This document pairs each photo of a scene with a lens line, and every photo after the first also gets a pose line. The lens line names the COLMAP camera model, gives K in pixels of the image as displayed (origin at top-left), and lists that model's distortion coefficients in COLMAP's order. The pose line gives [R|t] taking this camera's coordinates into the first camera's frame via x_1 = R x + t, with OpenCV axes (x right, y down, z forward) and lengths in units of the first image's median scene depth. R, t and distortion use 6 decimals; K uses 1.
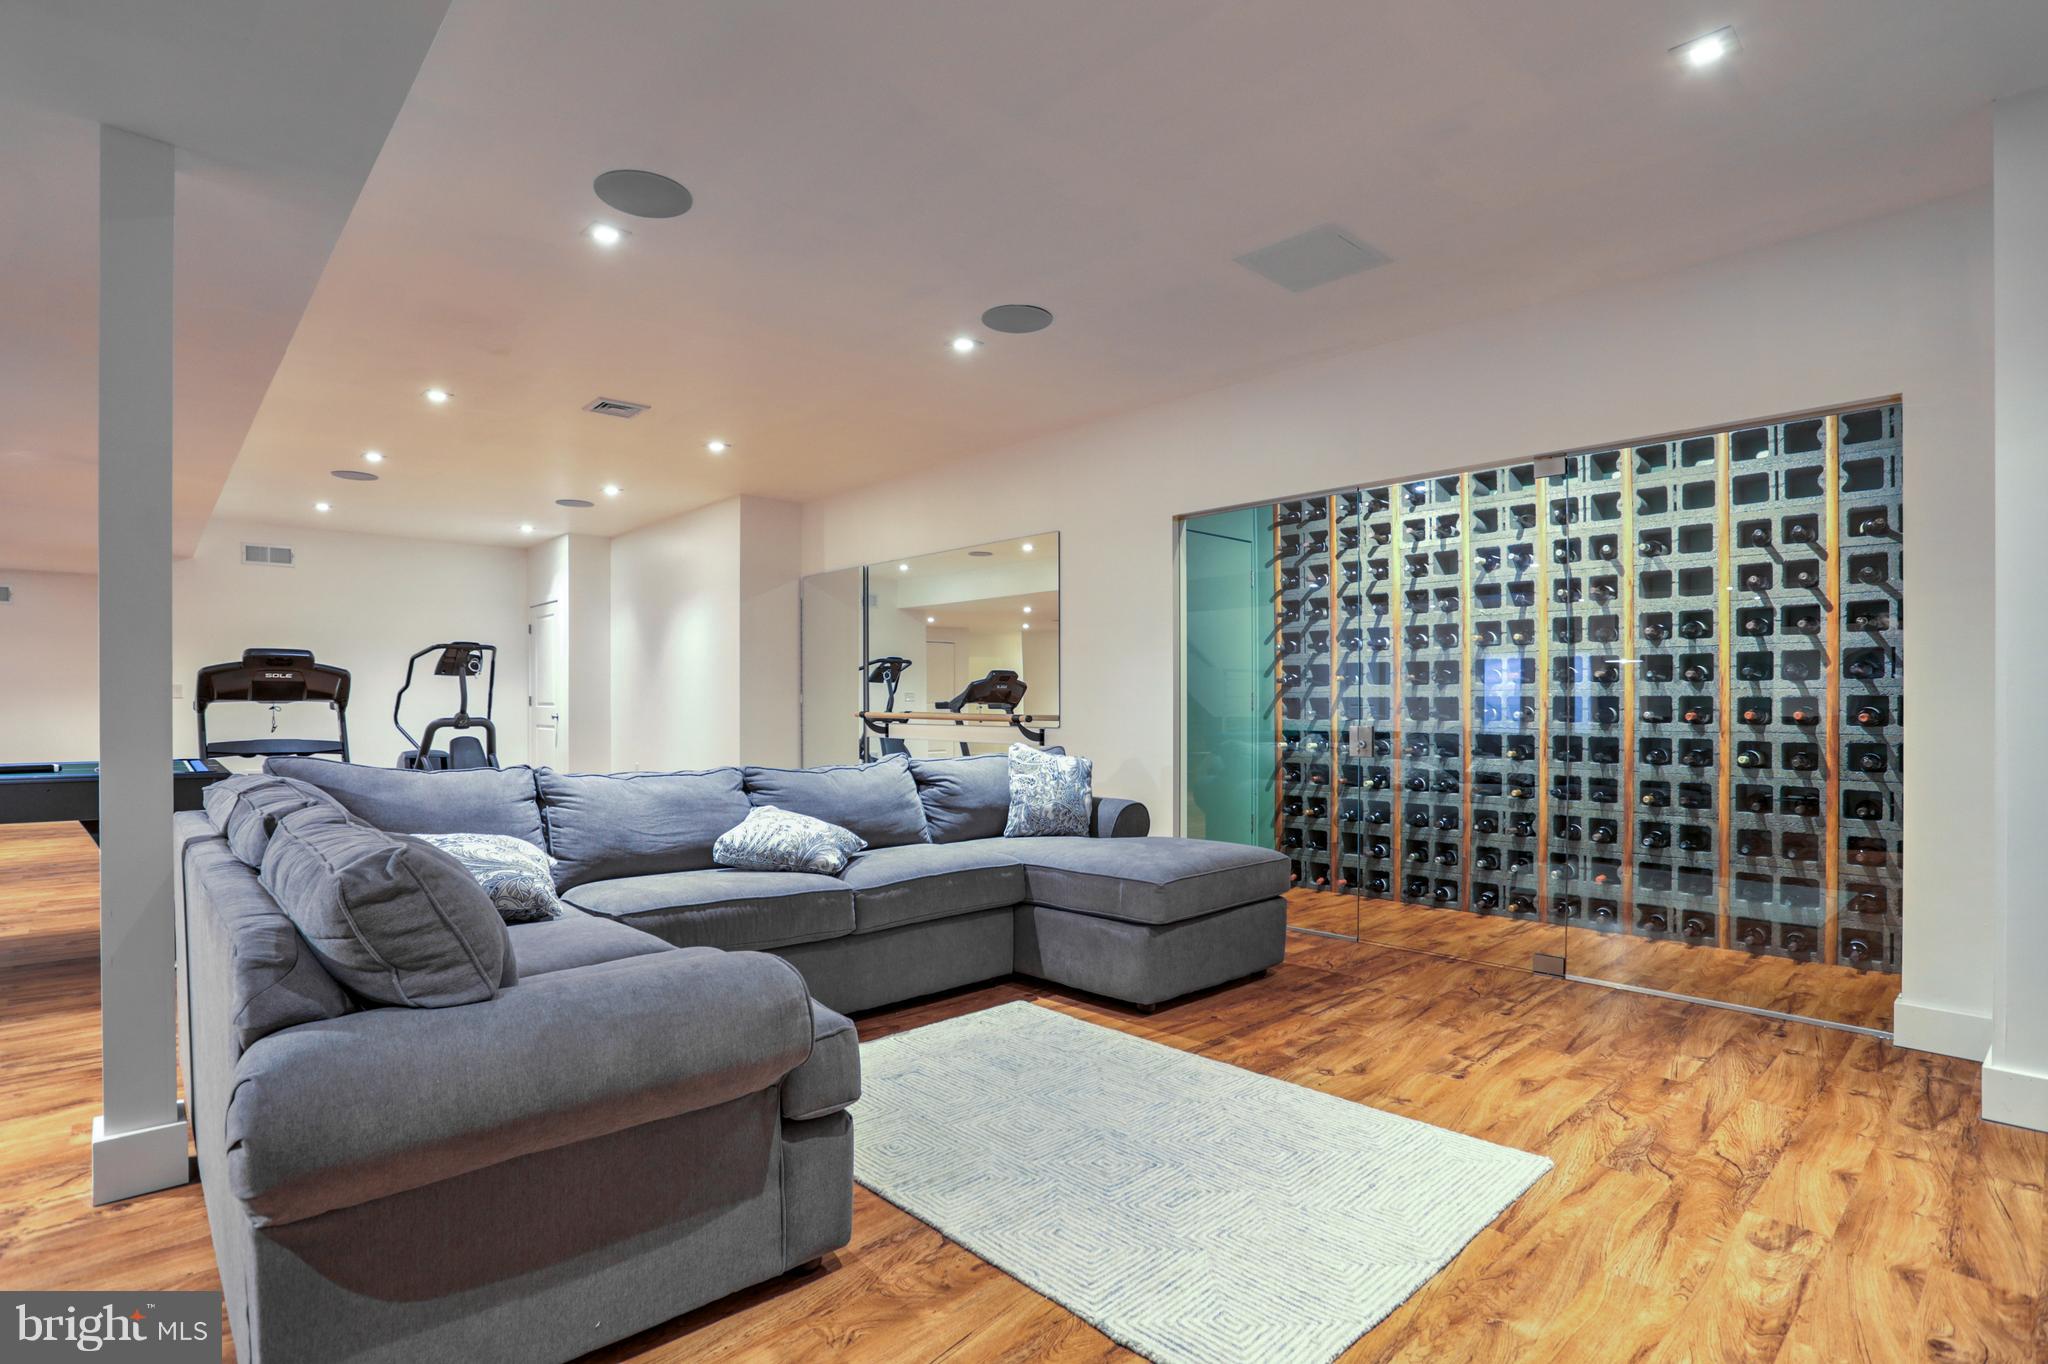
lens RADIAL K [[1014.6, 0, 1041.4], [0, 1014.6, 689.2], [0, 0, 1]] dist [-0.068951, 0.032163]
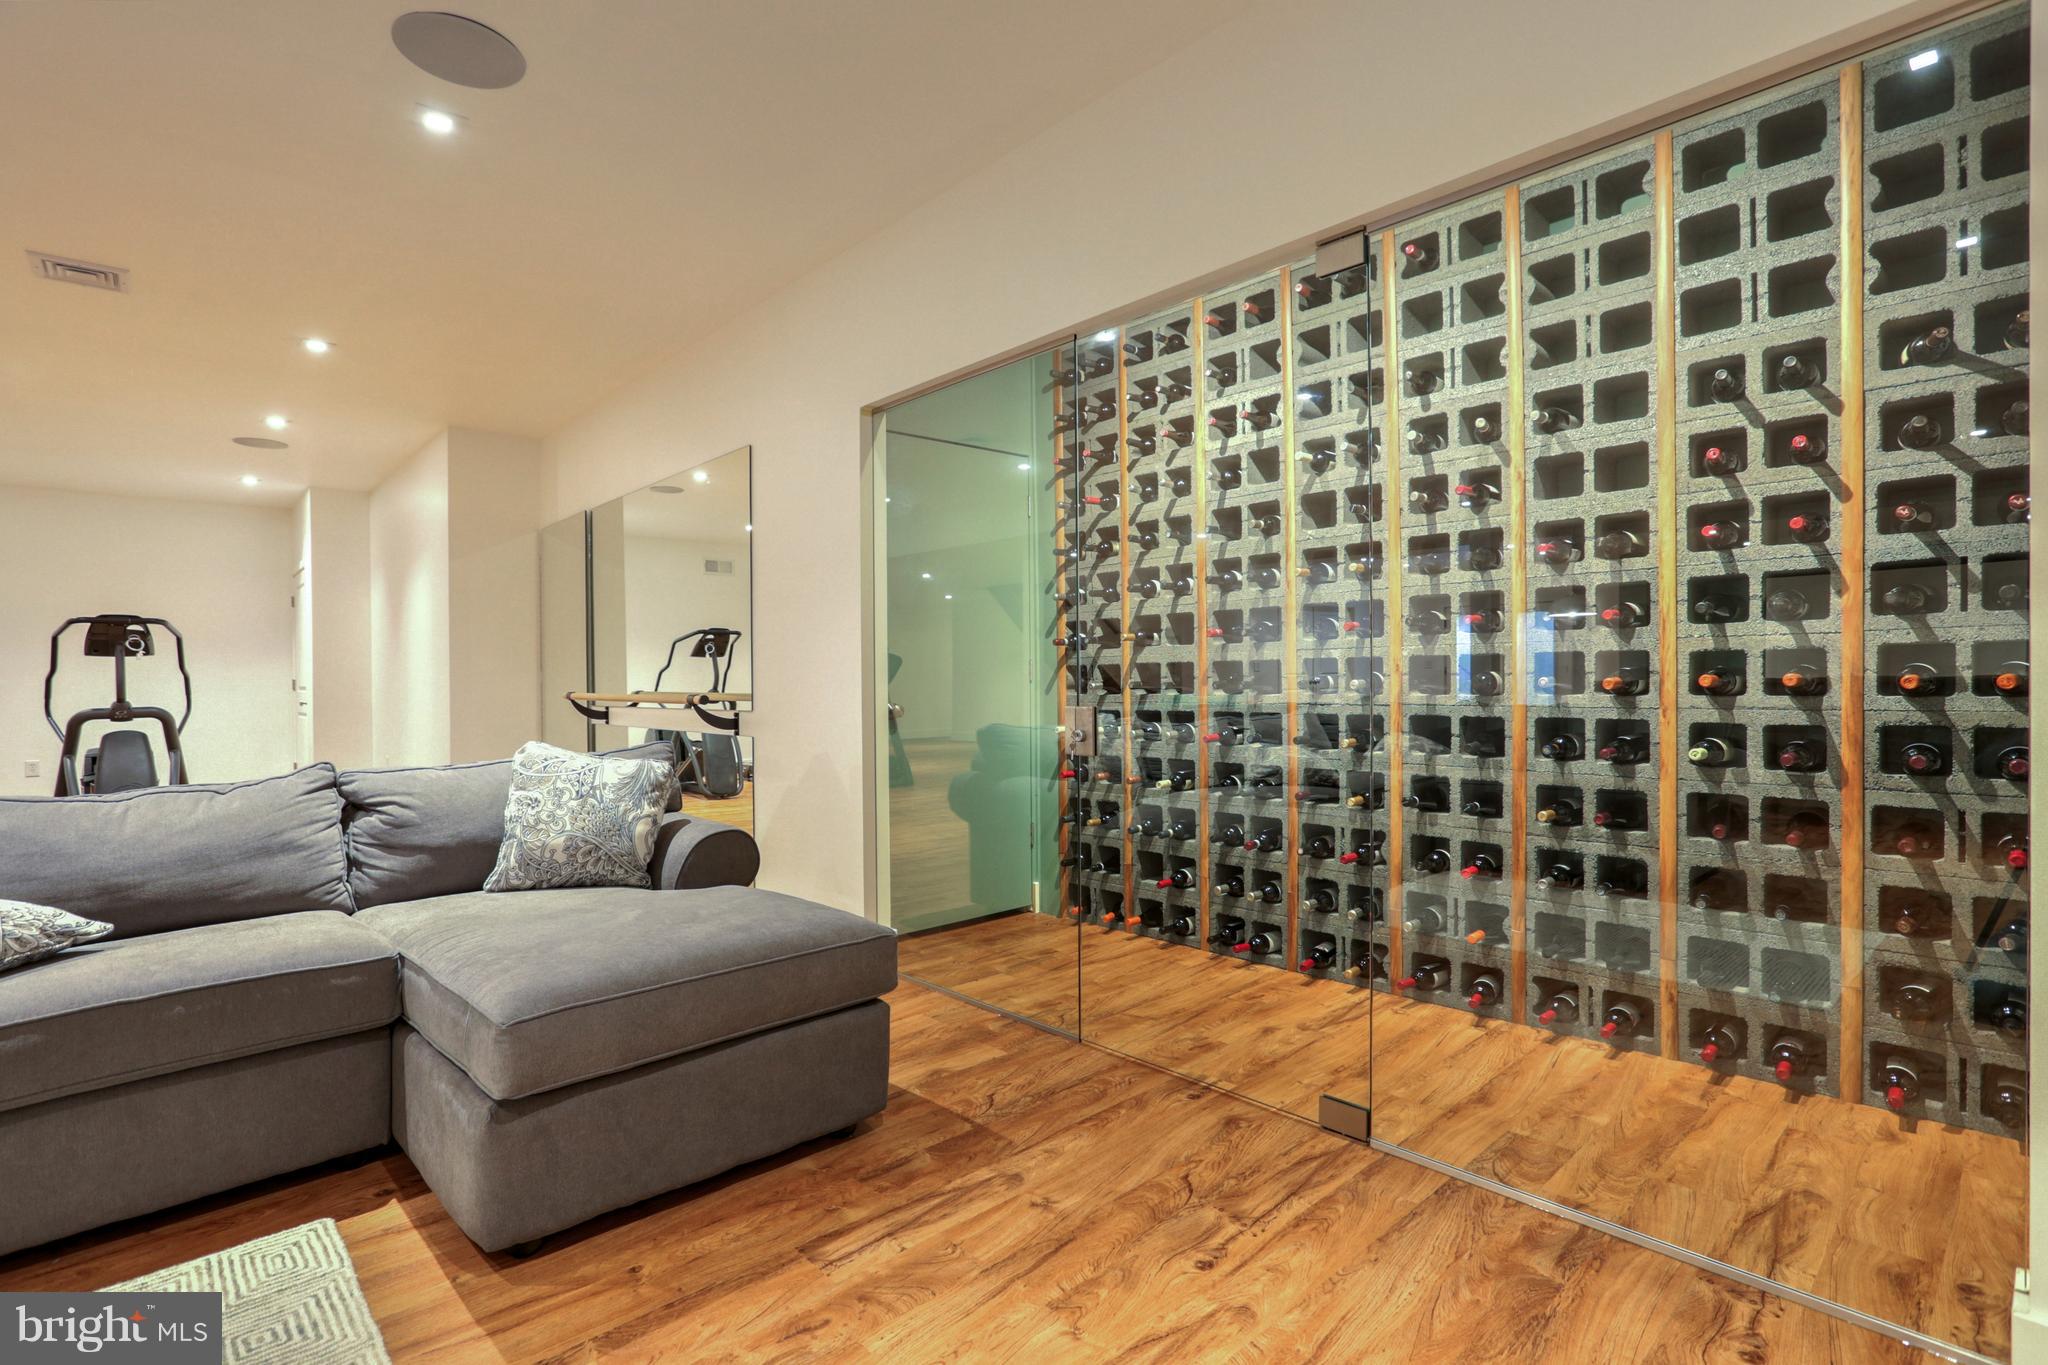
lens RADIAL K [[980.5, 0, 1024.0], [0, 980.5, 682.5], [0, 0, 1]] dist [-0.030469, 0.013097]
pose [[0.999674, -0.016440, -0.019532, 0.295893], [0.016819, 0.999670, 0.019429, 0.008816], [0.019206, -0.019751, 0.999620, 0.380729]]
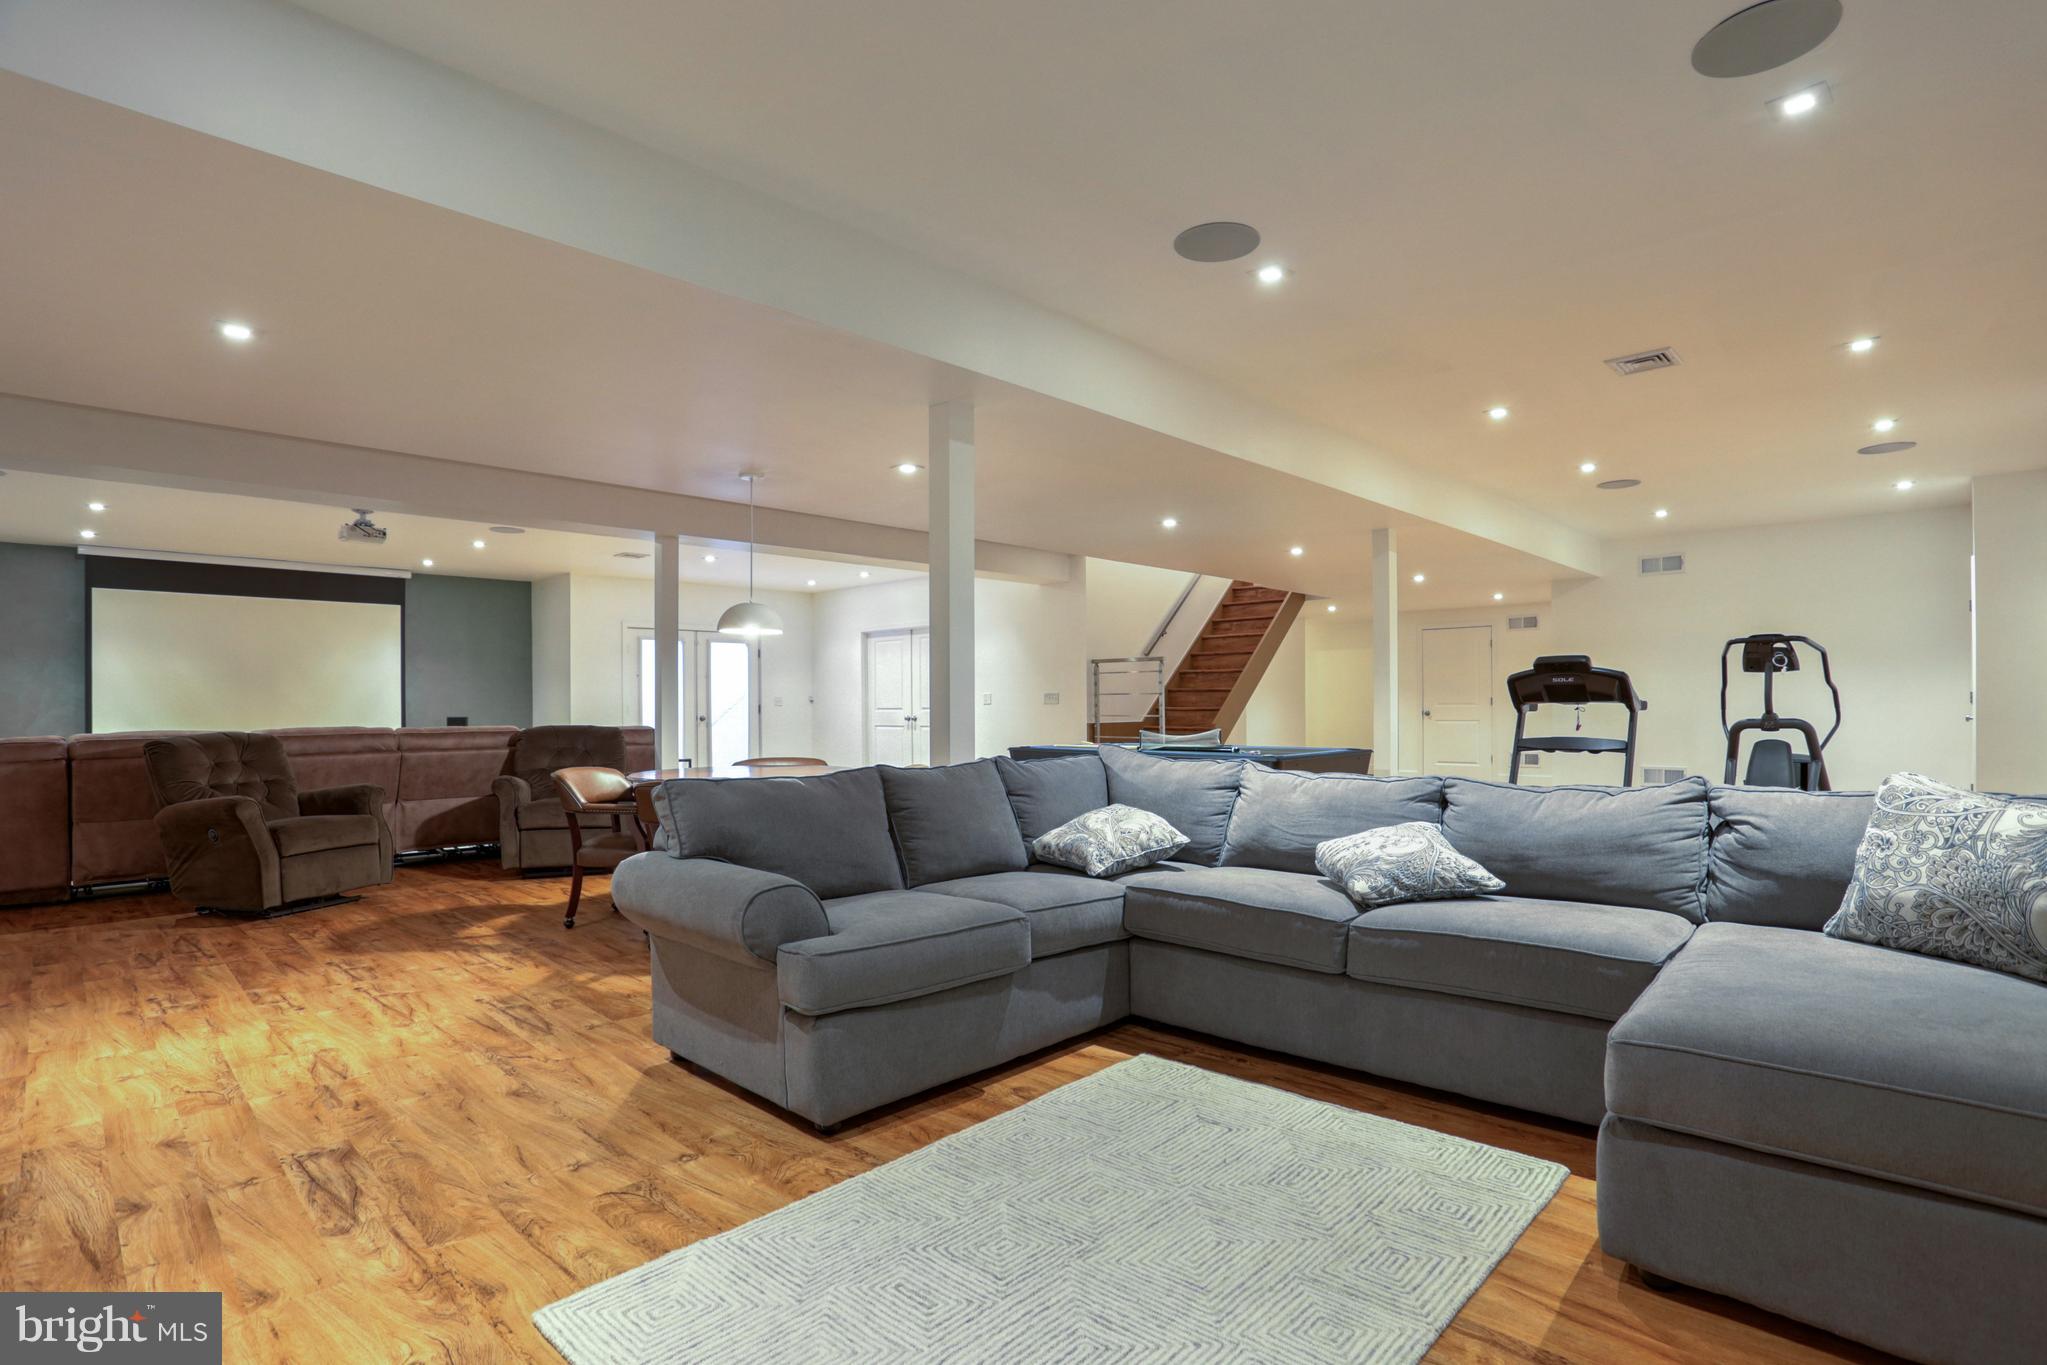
lens RADIAL K [[1014.1, 0, 1040.9], [0, 1014.1, 689.7], [0, 0, 1]] dist [-0.068951, 0.032163]
pose [[0.051375, -0.020360, -0.998472, 0.465514], [0.021914, 0.999574, -0.019254, 0.009089], [0.998439, -0.020892, 0.051799, 0.504475]]
